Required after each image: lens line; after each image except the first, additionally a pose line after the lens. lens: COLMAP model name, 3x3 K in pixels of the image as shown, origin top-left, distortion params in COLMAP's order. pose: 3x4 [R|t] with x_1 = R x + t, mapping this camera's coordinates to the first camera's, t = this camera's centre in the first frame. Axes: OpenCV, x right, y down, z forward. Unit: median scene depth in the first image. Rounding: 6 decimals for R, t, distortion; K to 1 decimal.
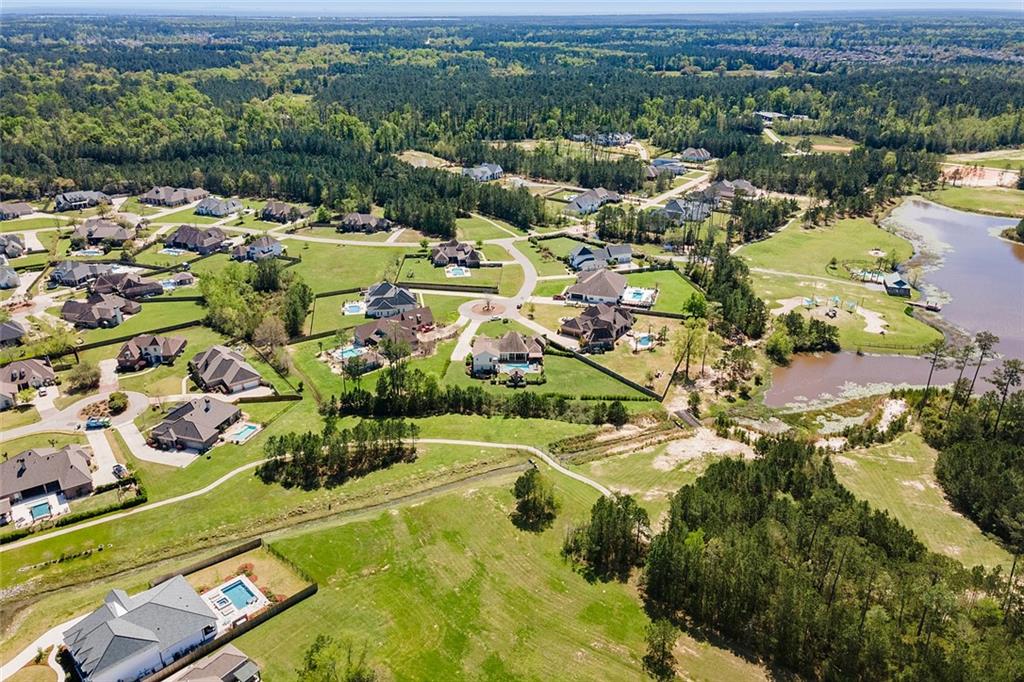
lens RADIAL K [[737.5, 0, 512.0], [0, 737.5, 341.0], [0, 0, 1]] dist [0.030512, 0.003501]
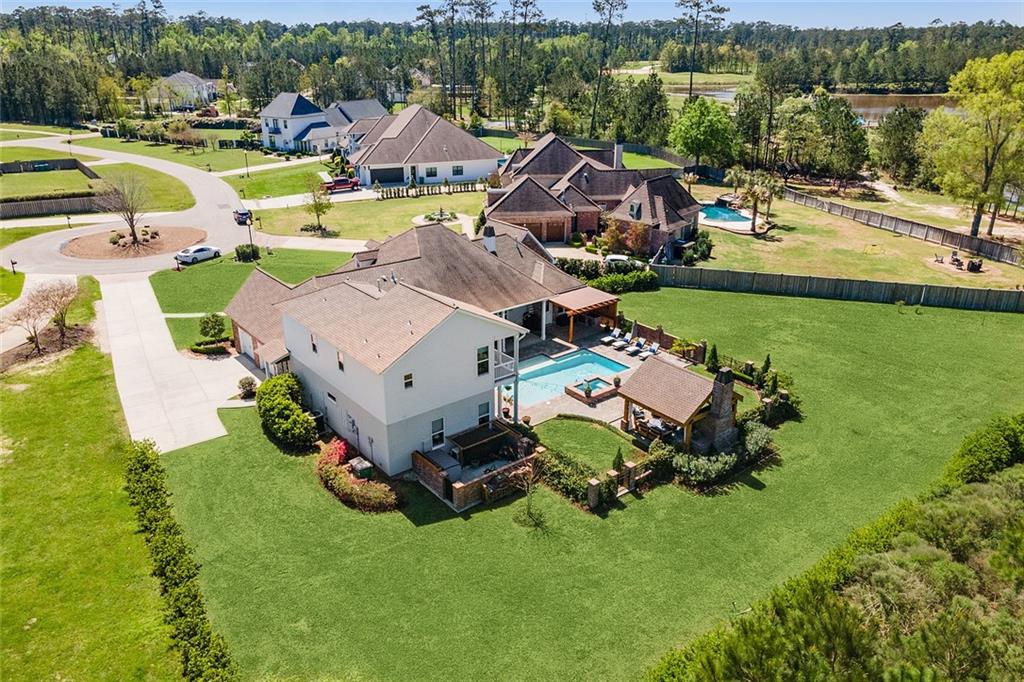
lens RADIAL K [[737.5, 0, 512.0], [0, 737.5, 341.0], [0, 0, 1]] dist [0.030512, 0.003501]
pose [[0.777989, -0.236228, 0.582177, -0.102839], [0.253903, 0.965799, 0.052587, 0.013946], [-0.574688, 0.106904, 0.811360, 0.803593]]
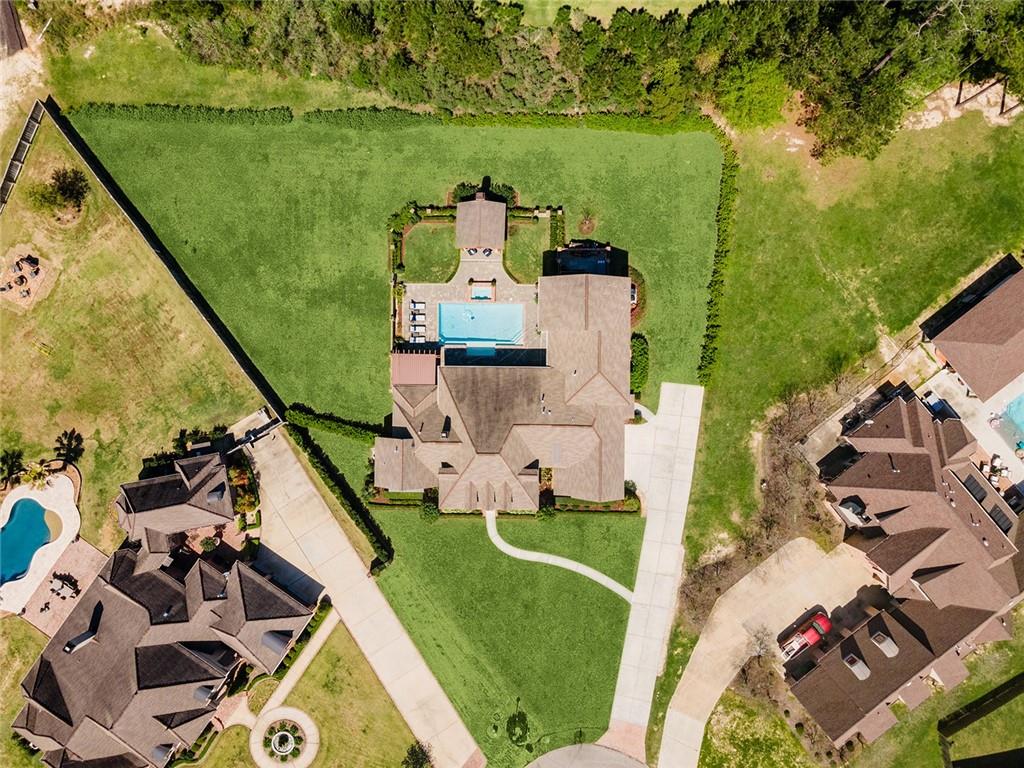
lens RADIAL K [[752.5, 0, 512.0], [0, 752.5, 384.0], [0, 0, 1]] dist [0.010341, 0.053664]
pose [[-0.999808, -0.004119, 0.019182, -0.011995], [0.019181, -0.410805, 0.911522, -0.242660], [0.004125, 0.911714, 0.410805, 0.841679]]
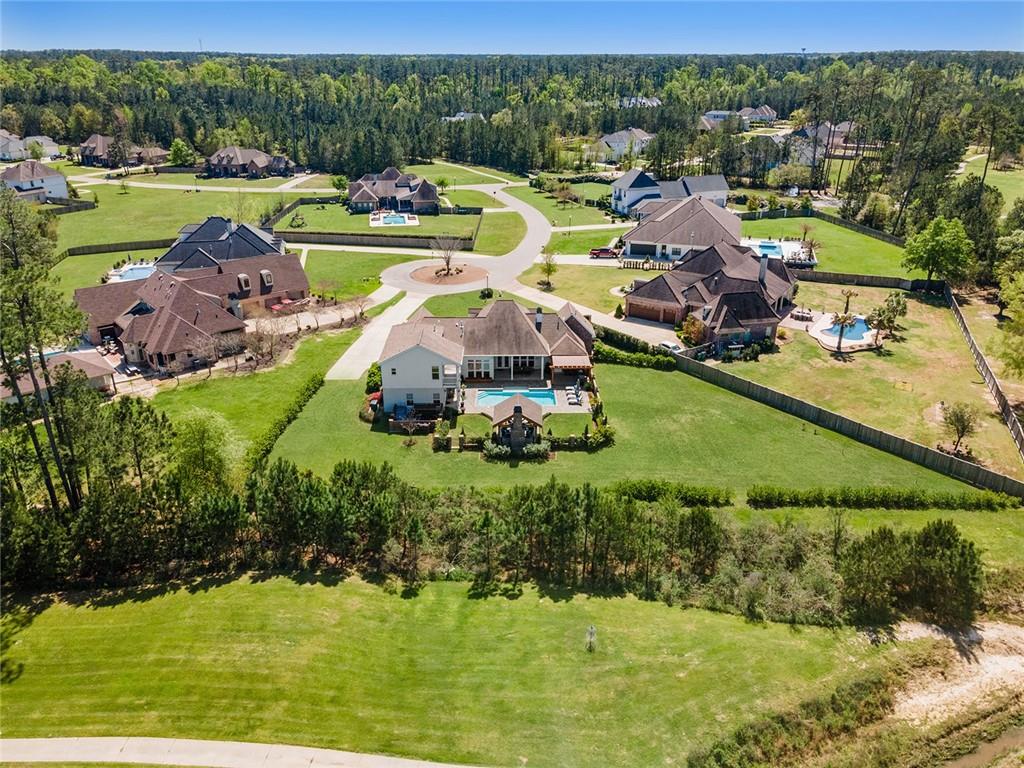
lens RADIAL K [[752.5, 0, 512.0], [0, 752.5, 384.0], [0, 0, 1]] dist [0.010341, 0.053664]
pose [[0.999895, -0.007124, 0.012614, -0.000031], [0.007227, 0.999941, -0.008135, 0.030584], [-0.012556, 0.008225, 0.999887, 0.622212]]
